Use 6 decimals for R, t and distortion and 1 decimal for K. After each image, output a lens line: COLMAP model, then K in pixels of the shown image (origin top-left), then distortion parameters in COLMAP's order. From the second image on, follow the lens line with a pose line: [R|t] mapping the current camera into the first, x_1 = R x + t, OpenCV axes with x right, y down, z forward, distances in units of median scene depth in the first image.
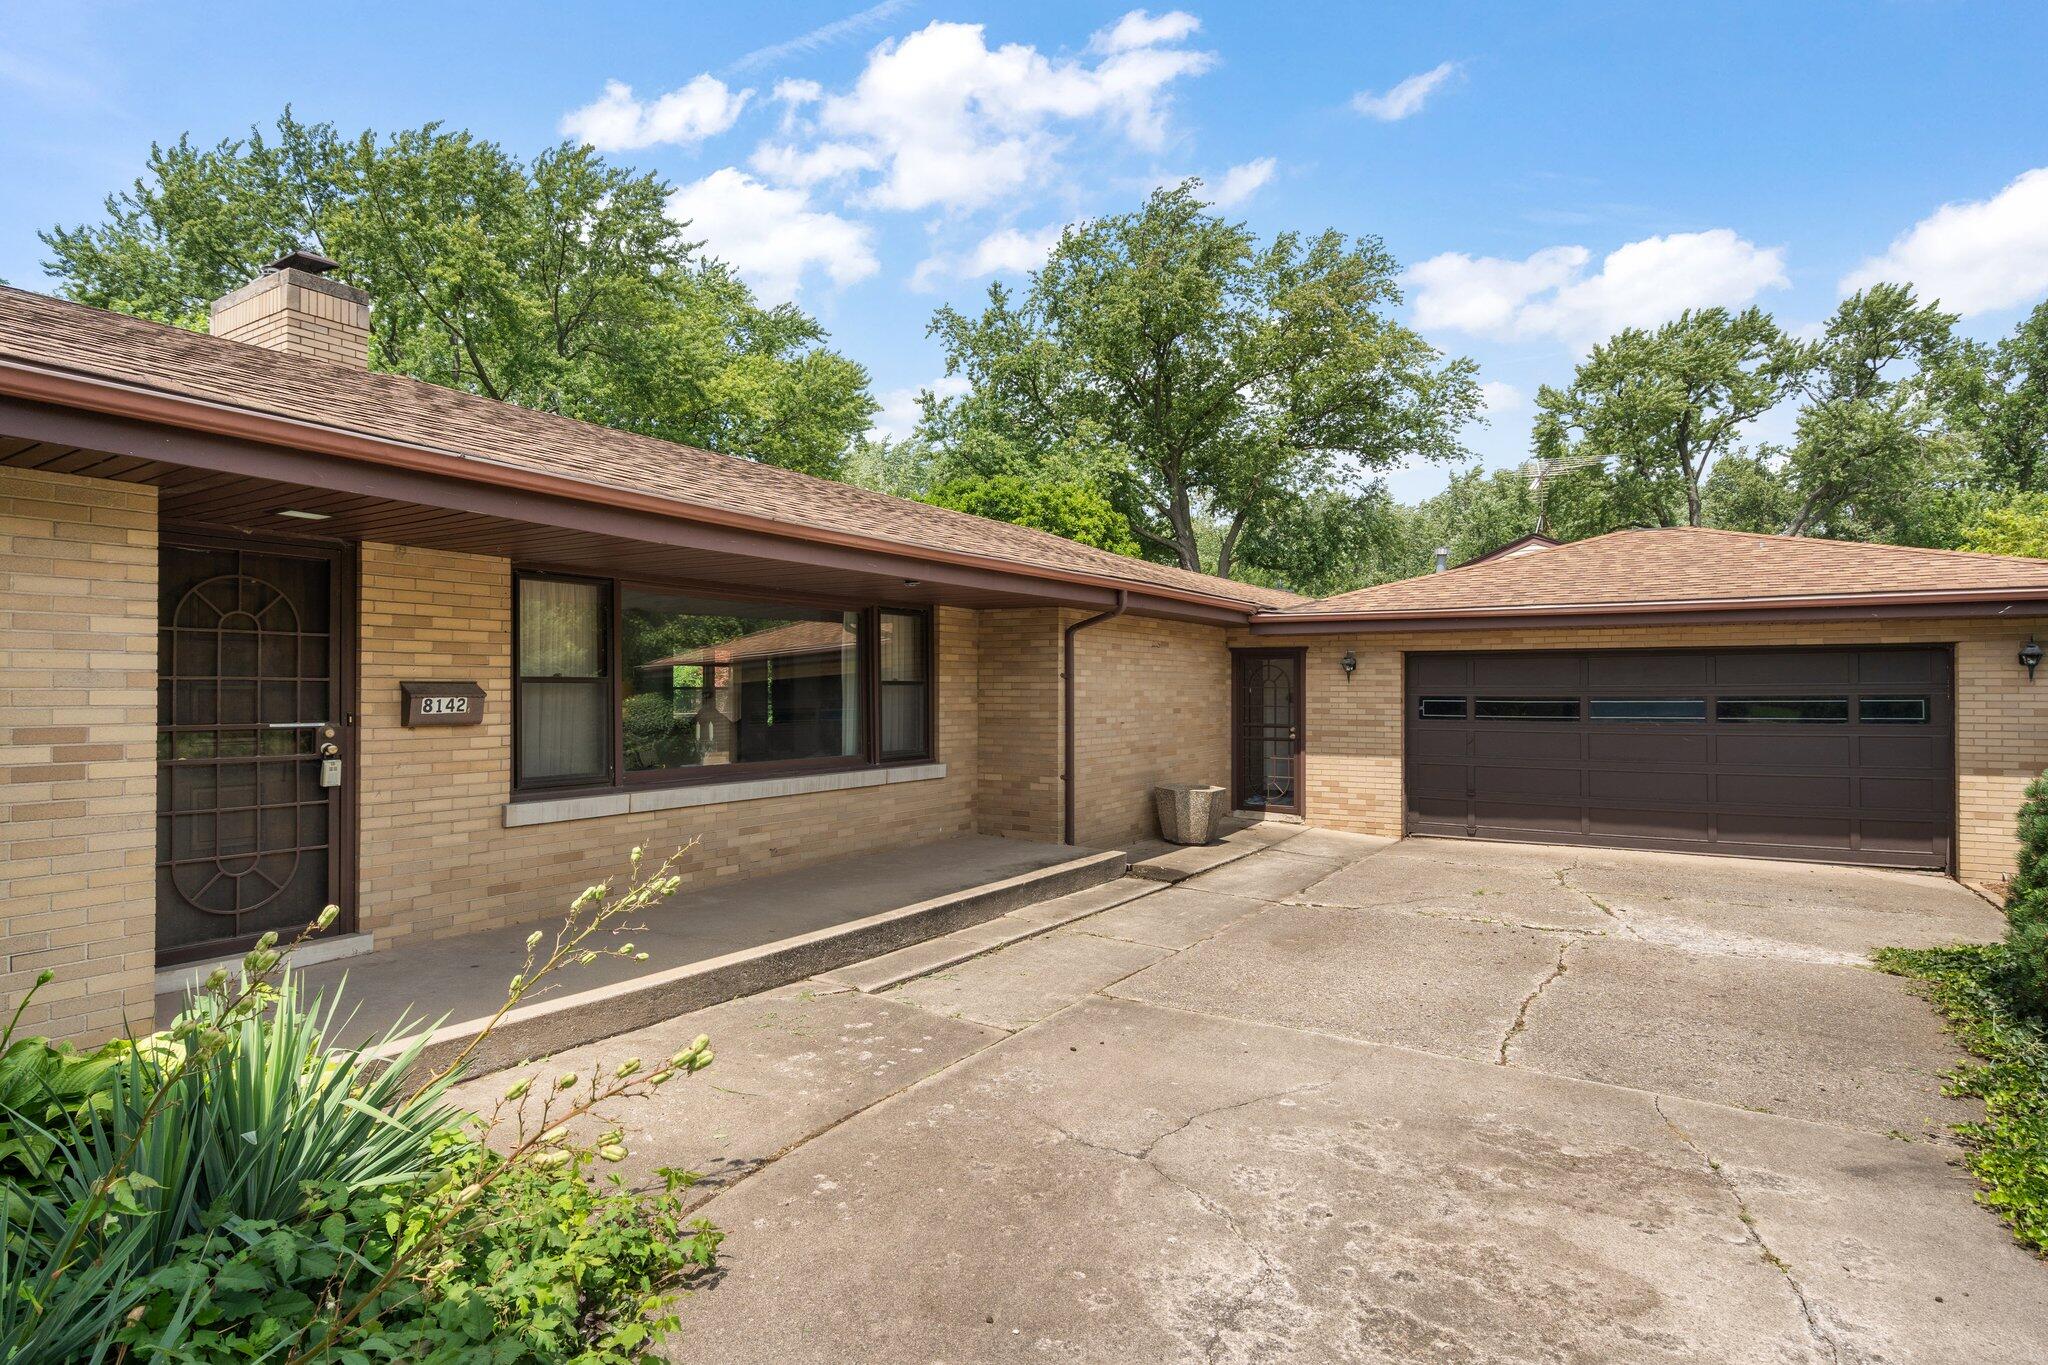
lens RADIAL K [[1091.7, 0, 1030.4], [0, 1091.7, 671.3], [0, 0, 1]] dist [0.000167, 0.003147]
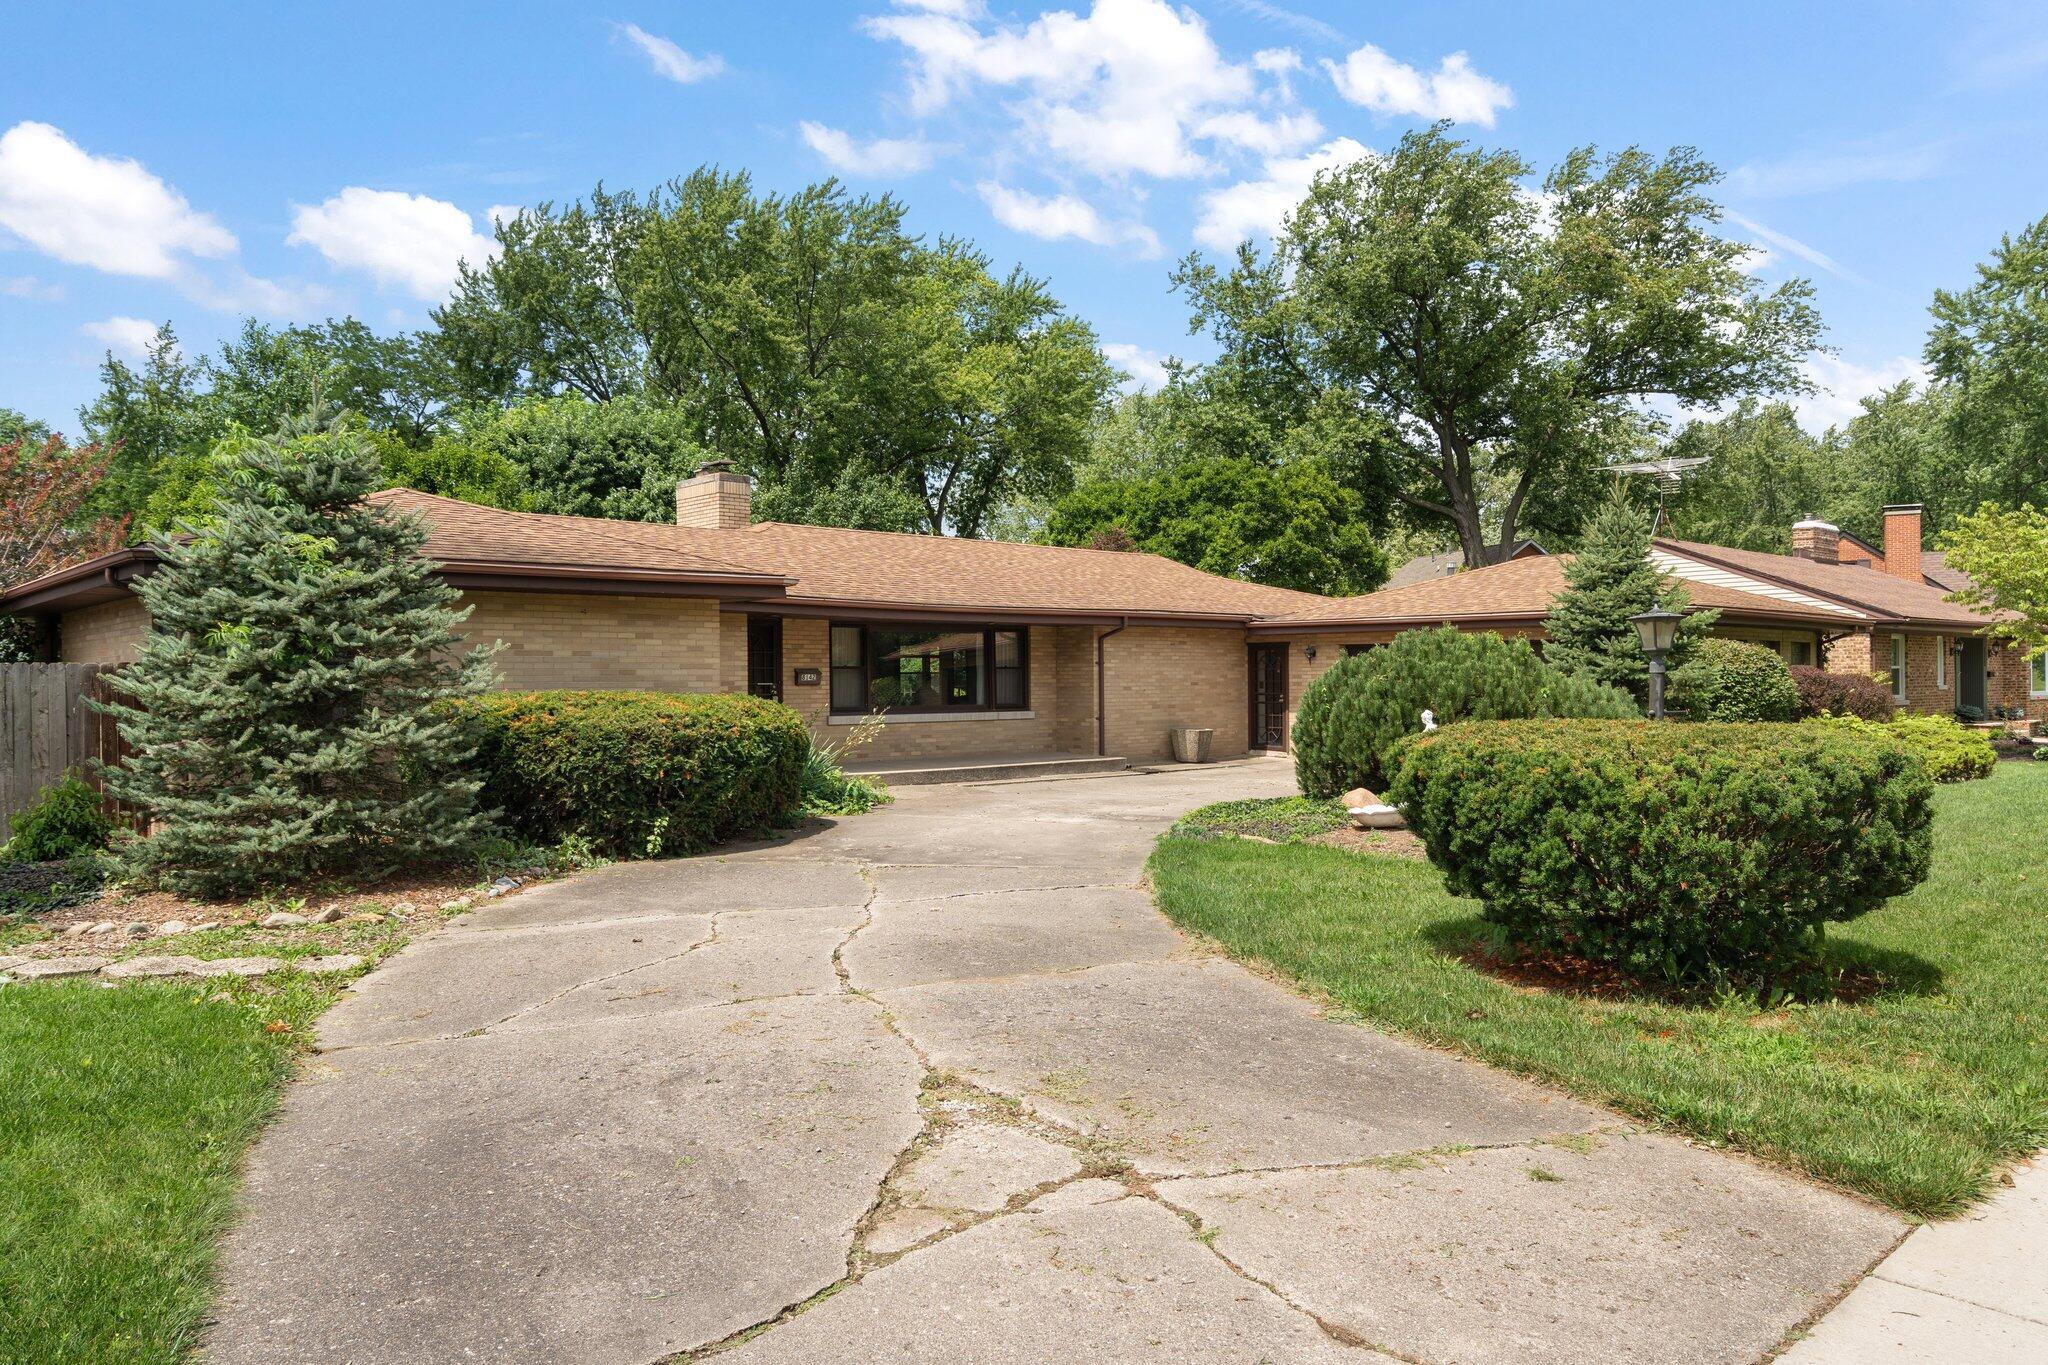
lens RADIAL K [[1449.1, 0, 1025.6], [0, 1449.1, 682.1], [0, 0, 1]] dist [0.000658, 0.001810]
pose [[0.969047, -0.007128, -0.246772, 0.117149], [0.011950, 0.999766, 0.018047, -0.002091], [0.246585, -0.020438, 0.968906, -0.316505]]
